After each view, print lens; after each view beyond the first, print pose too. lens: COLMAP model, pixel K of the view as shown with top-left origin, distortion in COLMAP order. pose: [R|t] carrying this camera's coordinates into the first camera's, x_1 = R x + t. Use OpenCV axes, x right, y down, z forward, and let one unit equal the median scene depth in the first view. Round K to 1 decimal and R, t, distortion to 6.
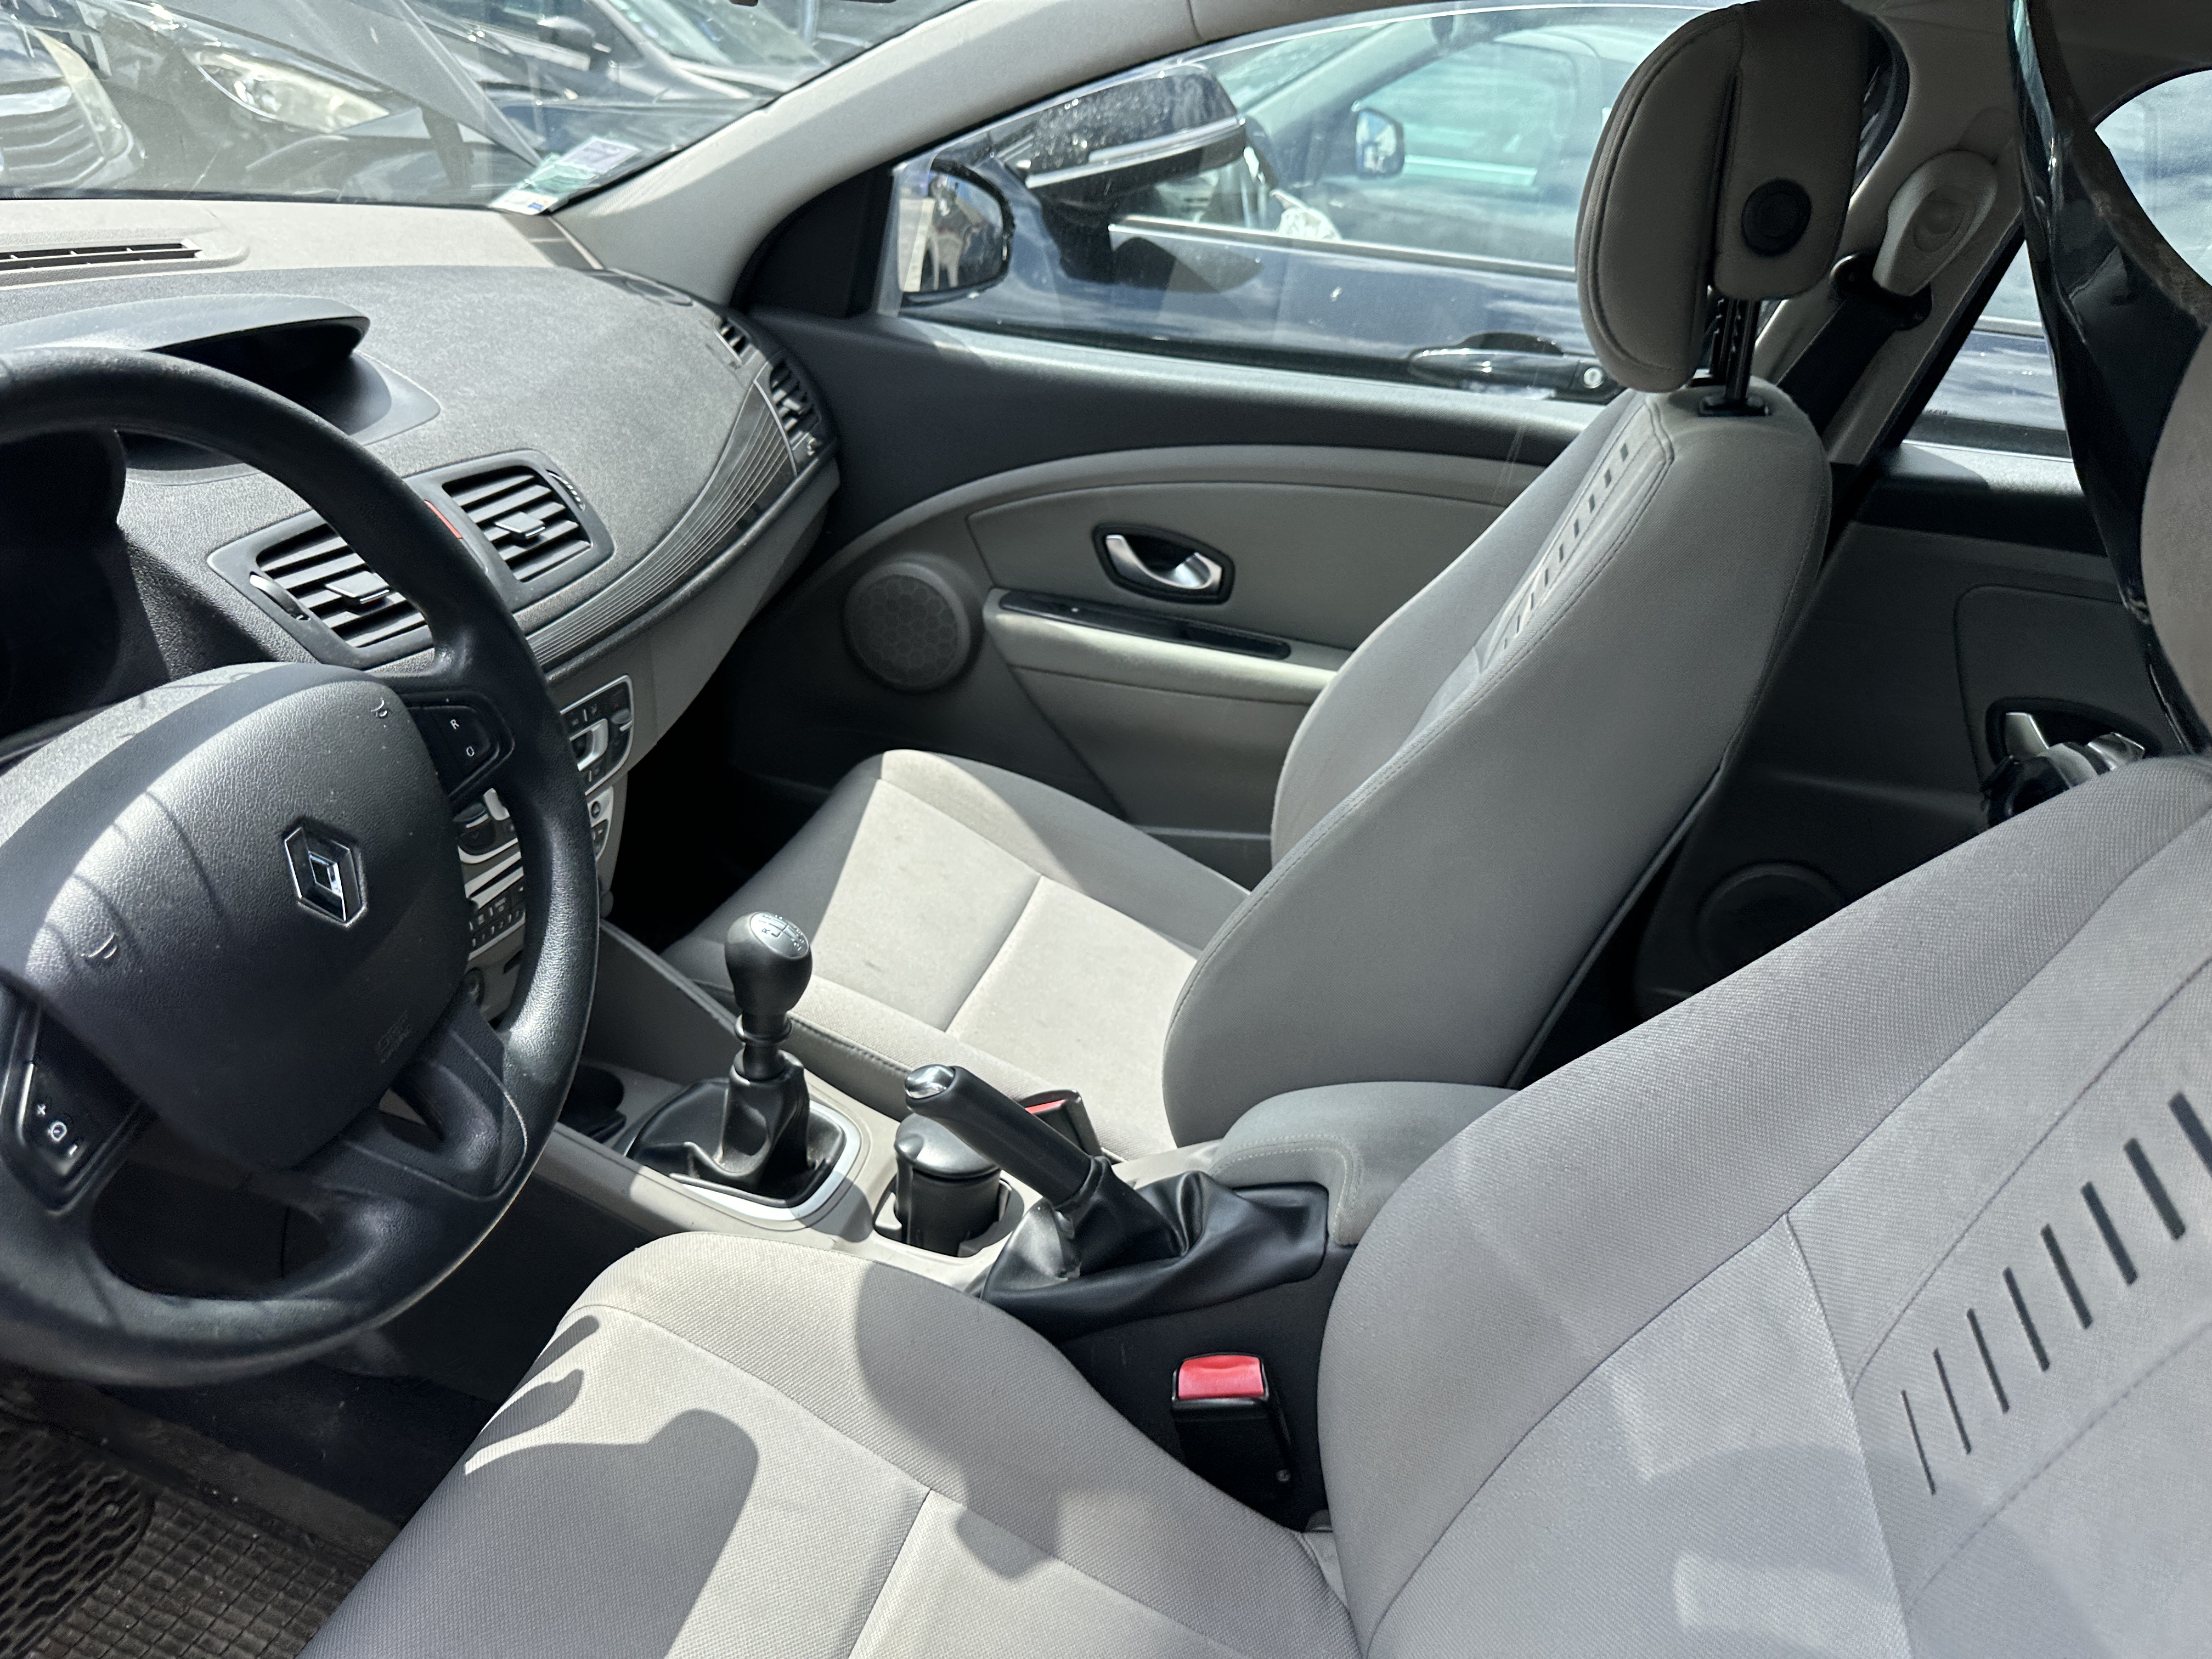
lens RADIAL K [[1592.1, 0, 1092.7], [0, 1592.1, 818.4], [0, 0, 1]] dist [0.070354, -0.099274]
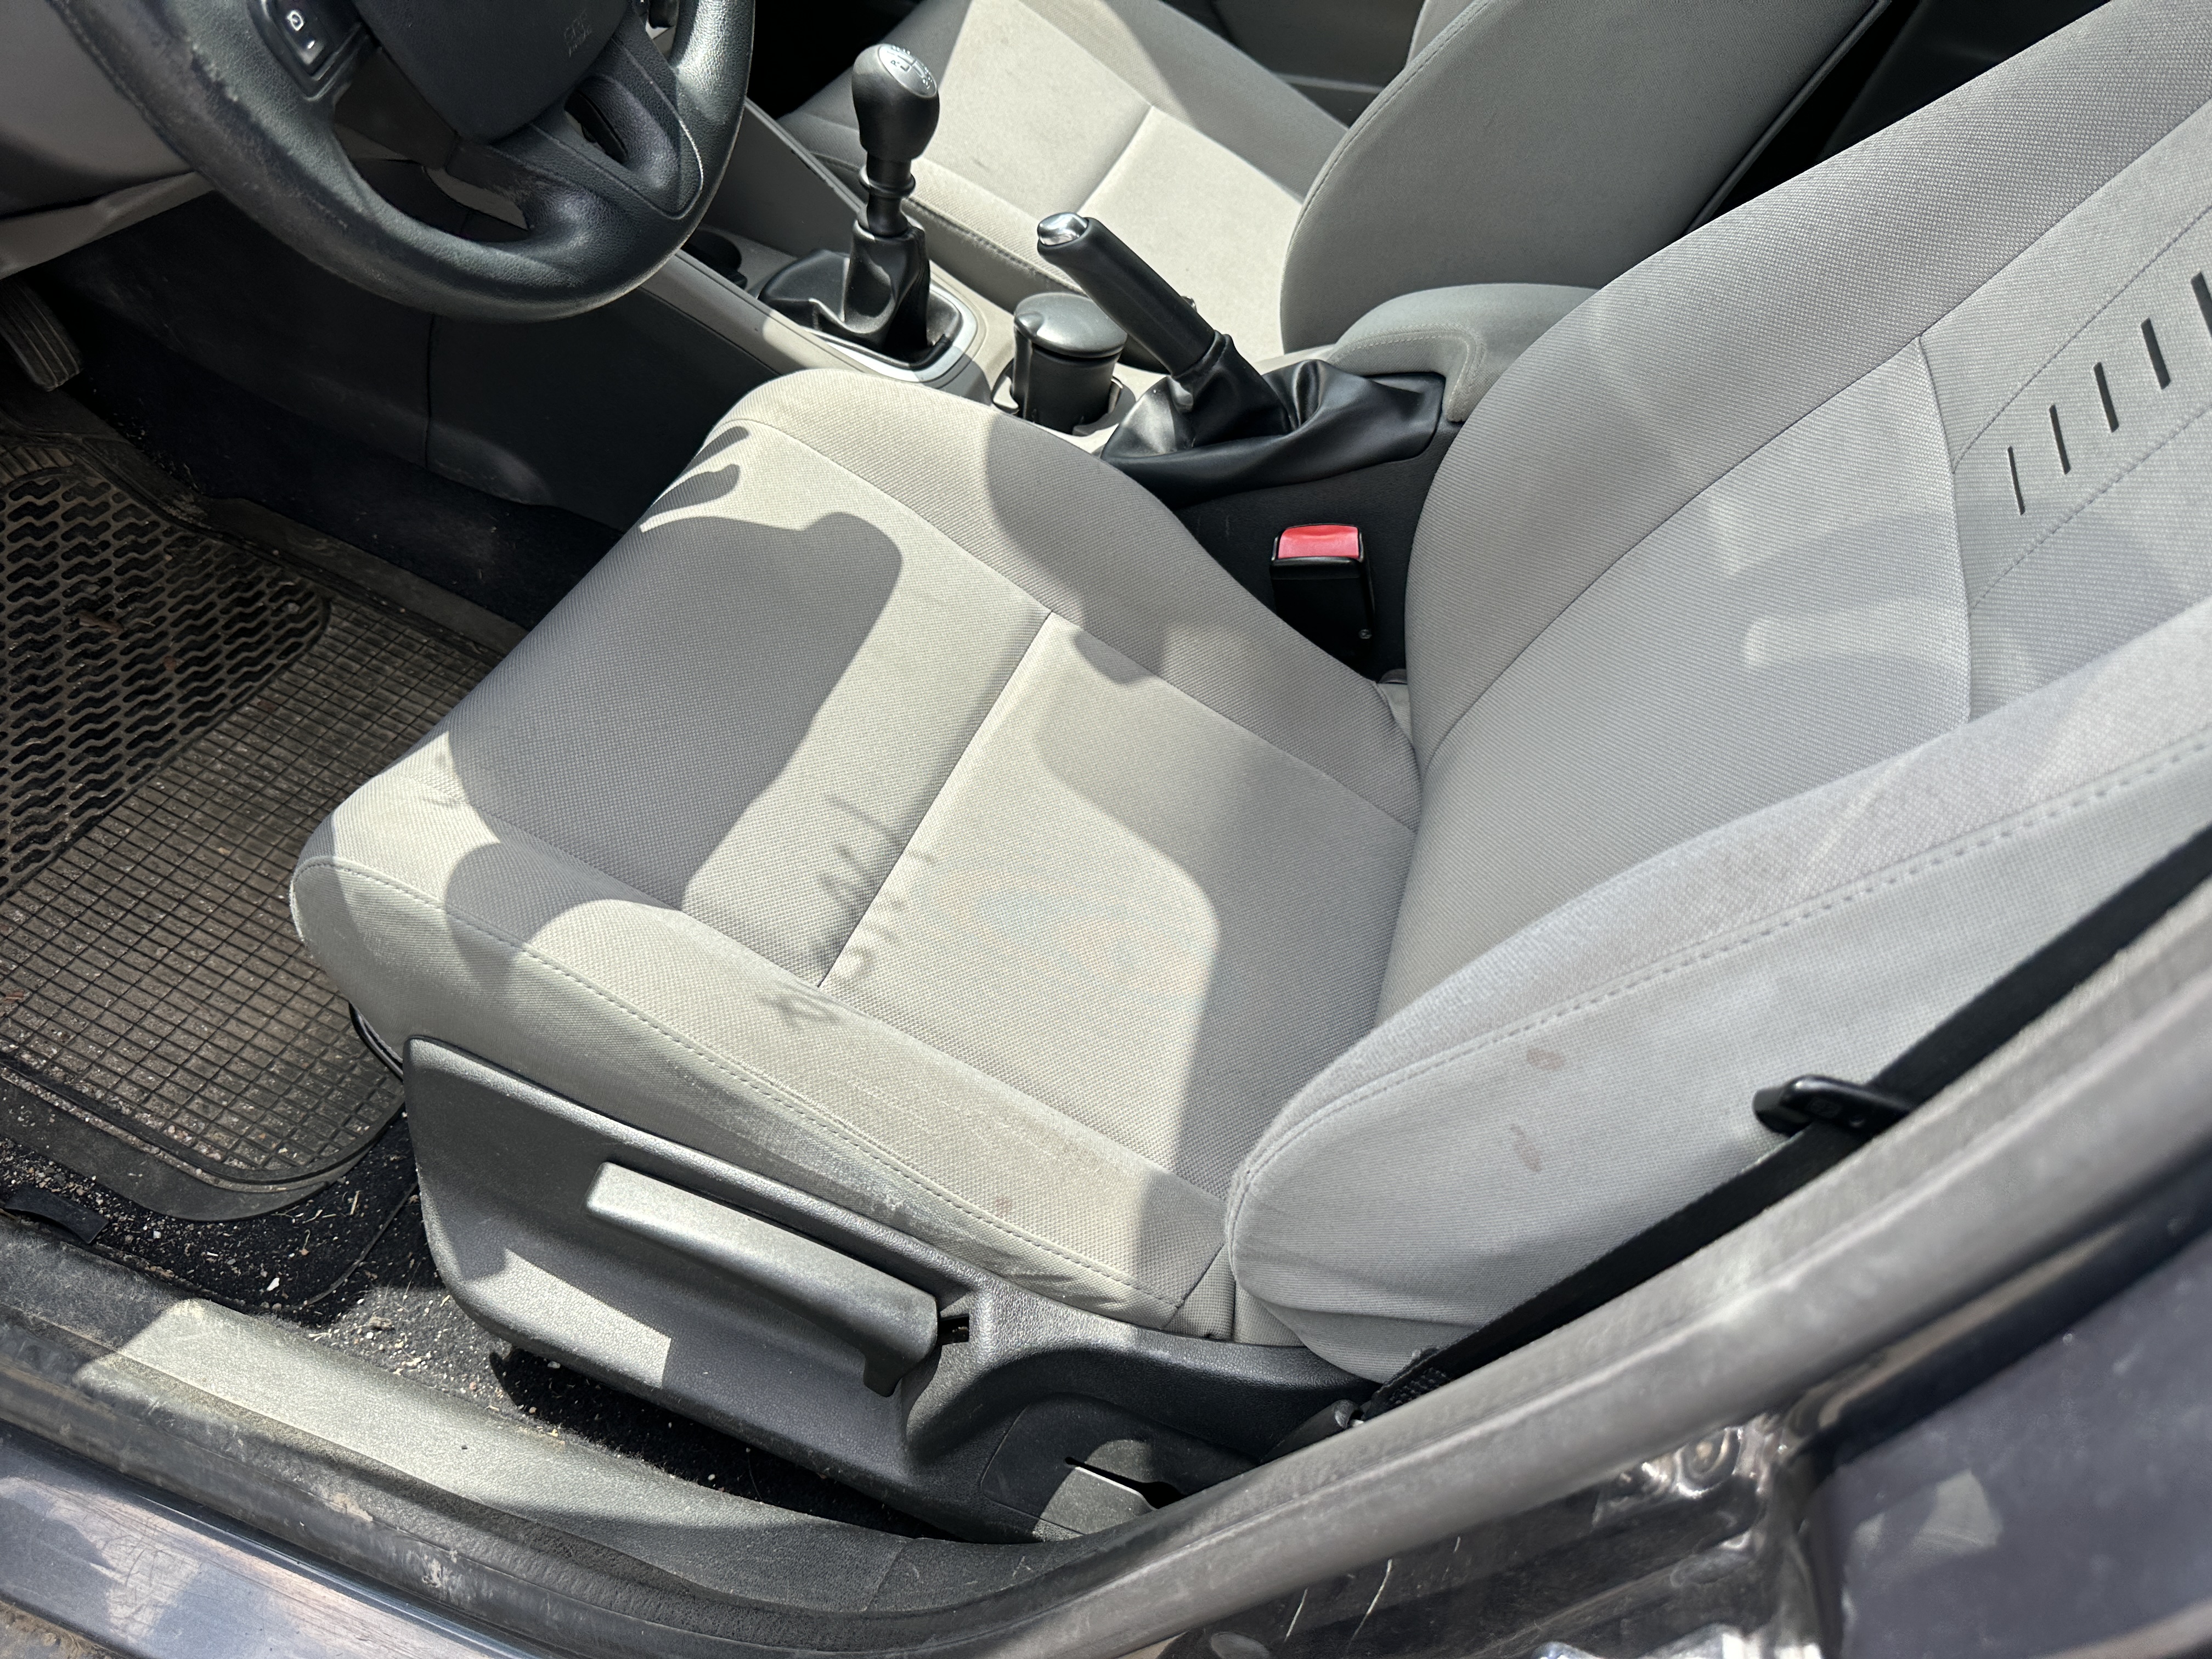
lens RADIAL K [[1592.9, 0, 1095.7], [0, 1592.9, 870.9], [0, 0, 1]] dist [0.001307, -0.006851]
pose [[0.997396, 0.072108, 0.001056, -0.048891], [-0.066855, 0.919040, 0.388453, 0.130011], [0.027040, -0.387512, 0.921468, -0.060529]]
